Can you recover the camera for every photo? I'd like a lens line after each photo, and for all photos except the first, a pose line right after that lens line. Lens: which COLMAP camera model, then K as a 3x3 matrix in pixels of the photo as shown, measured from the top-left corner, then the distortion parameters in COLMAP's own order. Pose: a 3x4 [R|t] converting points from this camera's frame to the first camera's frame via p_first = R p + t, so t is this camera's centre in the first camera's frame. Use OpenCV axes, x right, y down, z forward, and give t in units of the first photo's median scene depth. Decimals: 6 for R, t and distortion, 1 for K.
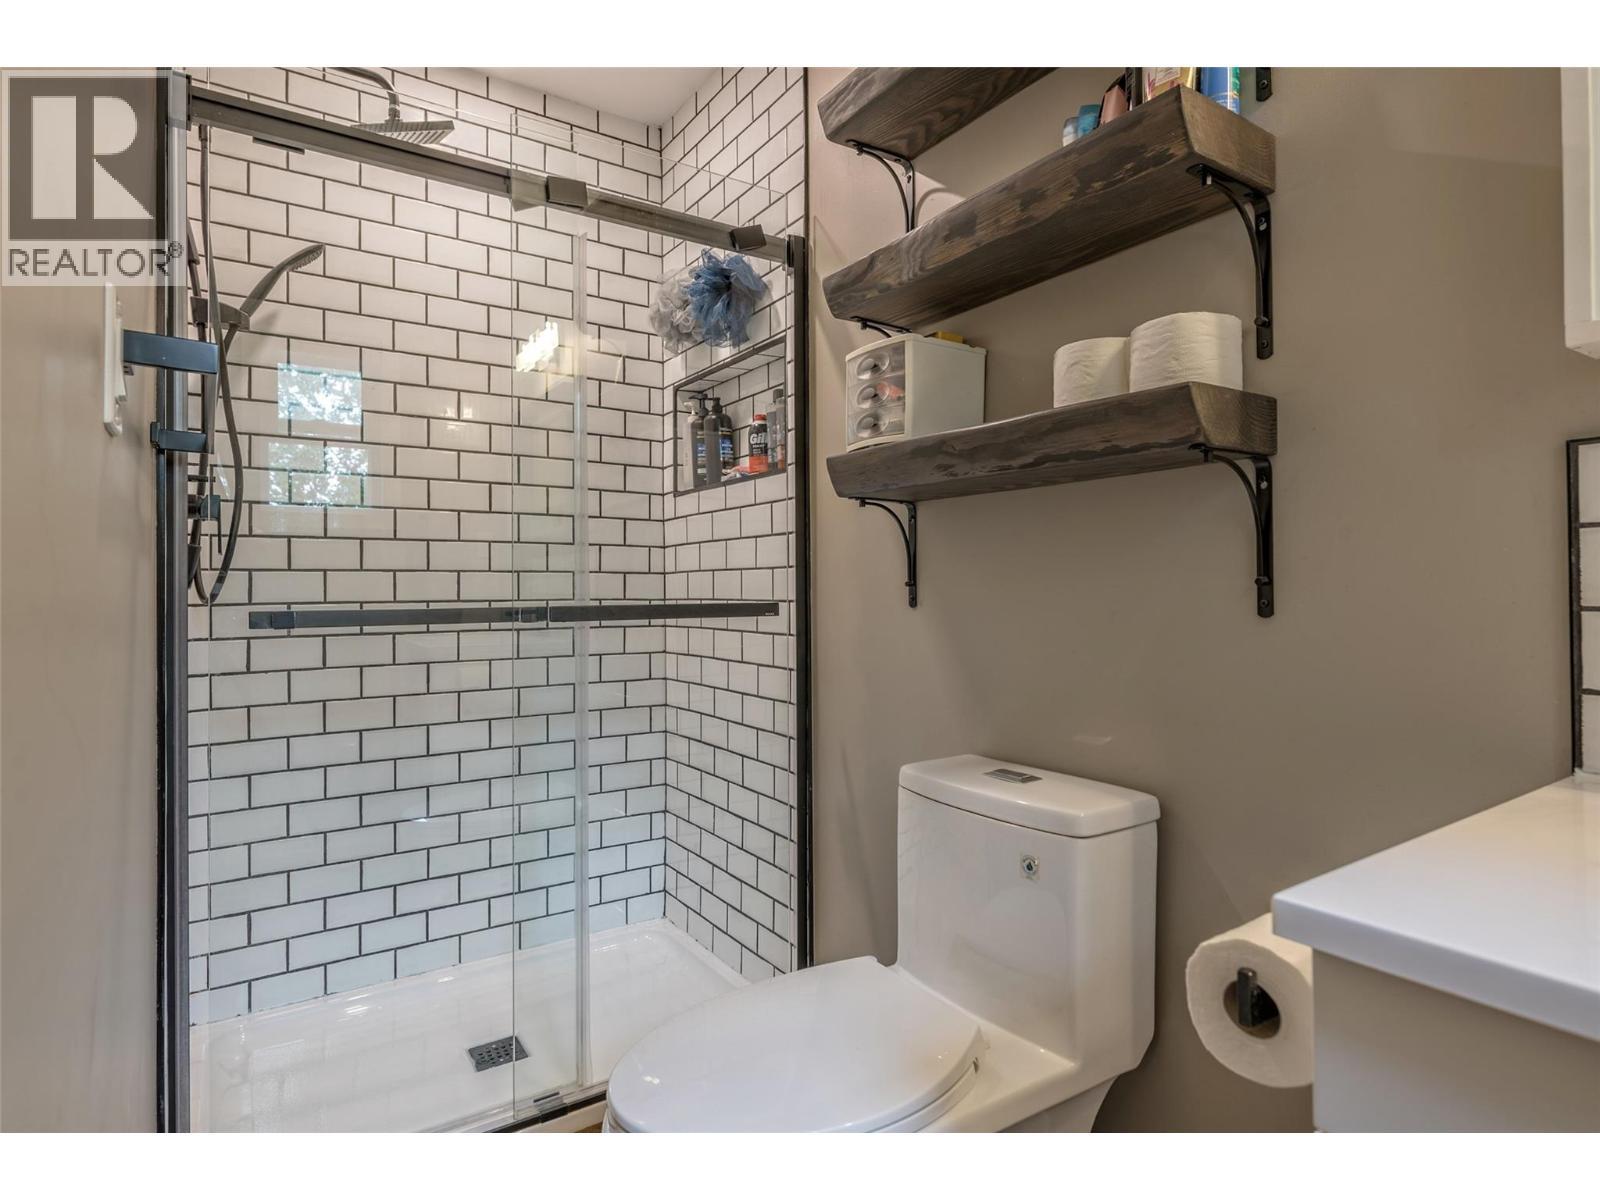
lens RADIAL K [[961.7, 0, 801.1], [0, 961.7, 569.9], [0, 0, 1]] dist [0.003131, -0.001371]
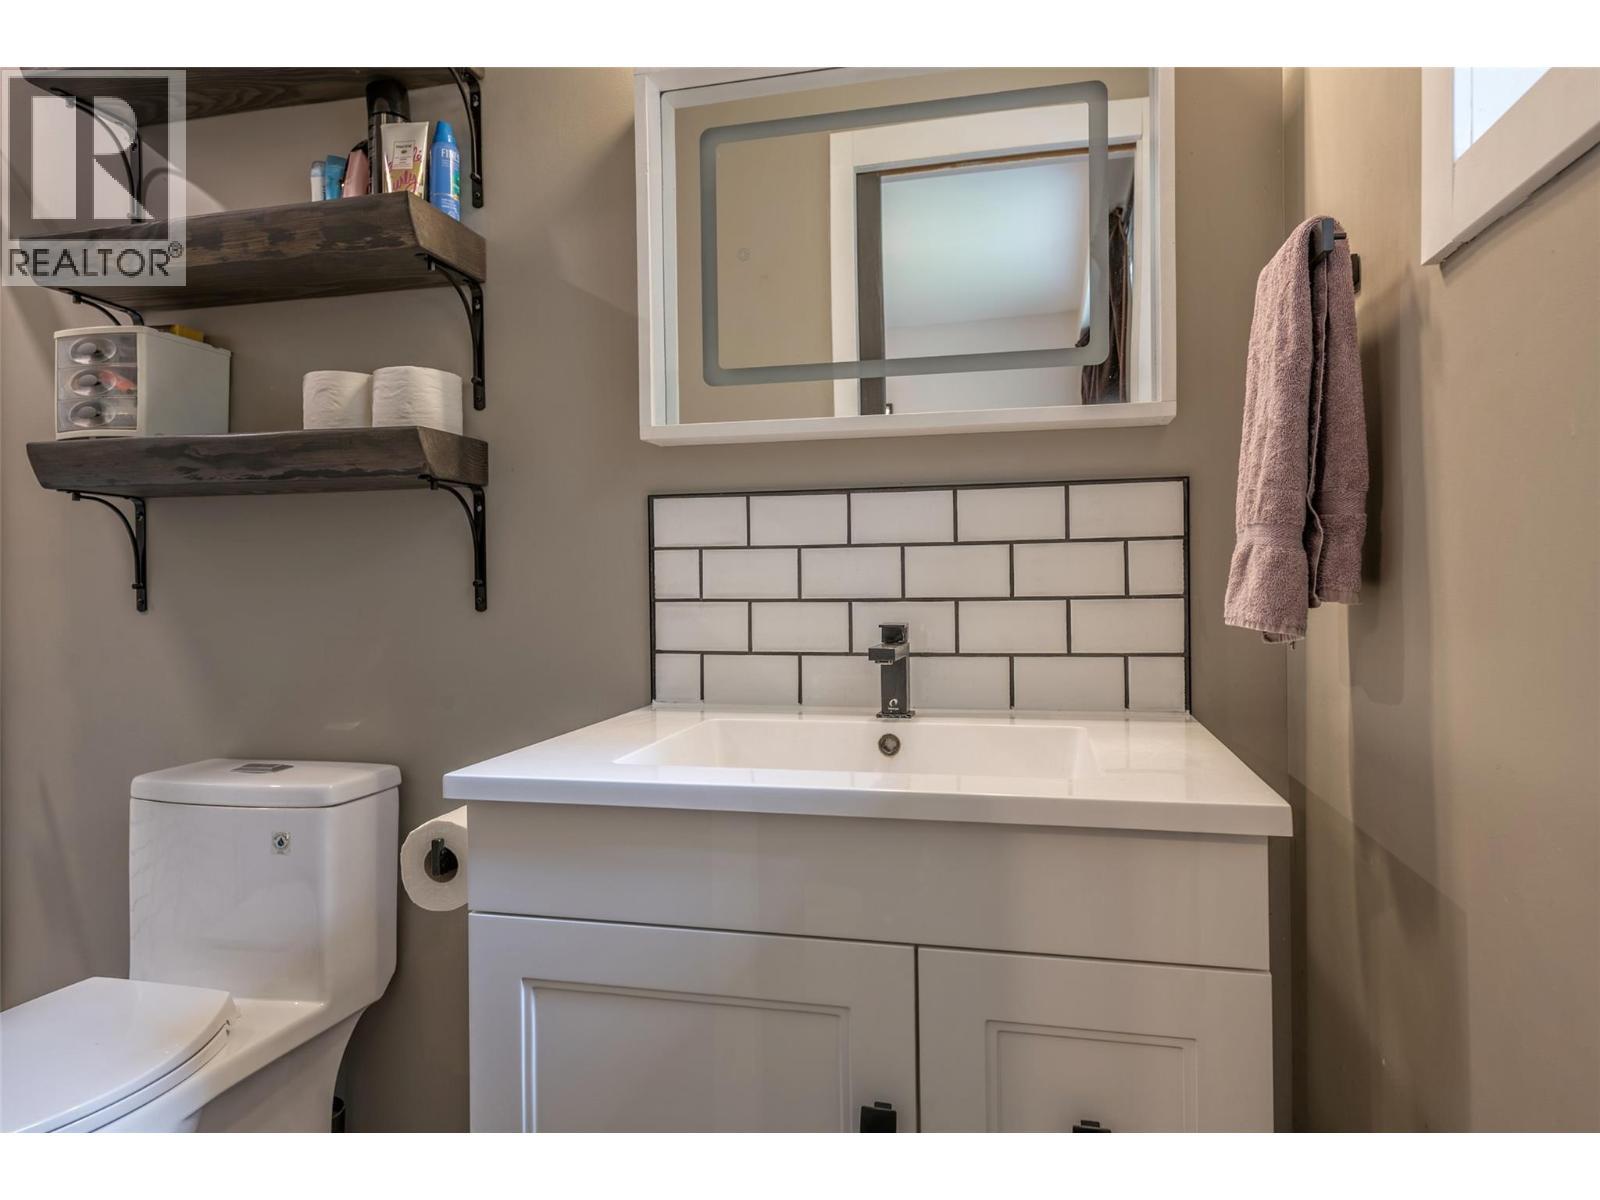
lens RADIAL K [[1032.8, 0, 795.5], [0, 1032.8, 594.9], [0, 0, 1]] dist [0.015119, -0.003228]
pose [[0.767844, -0.008331, 0.640583, -0.069240], [-0.006648, 0.999758, 0.020971, -0.003995], [-0.640602, -0.020361, 0.767603, -0.286971]]
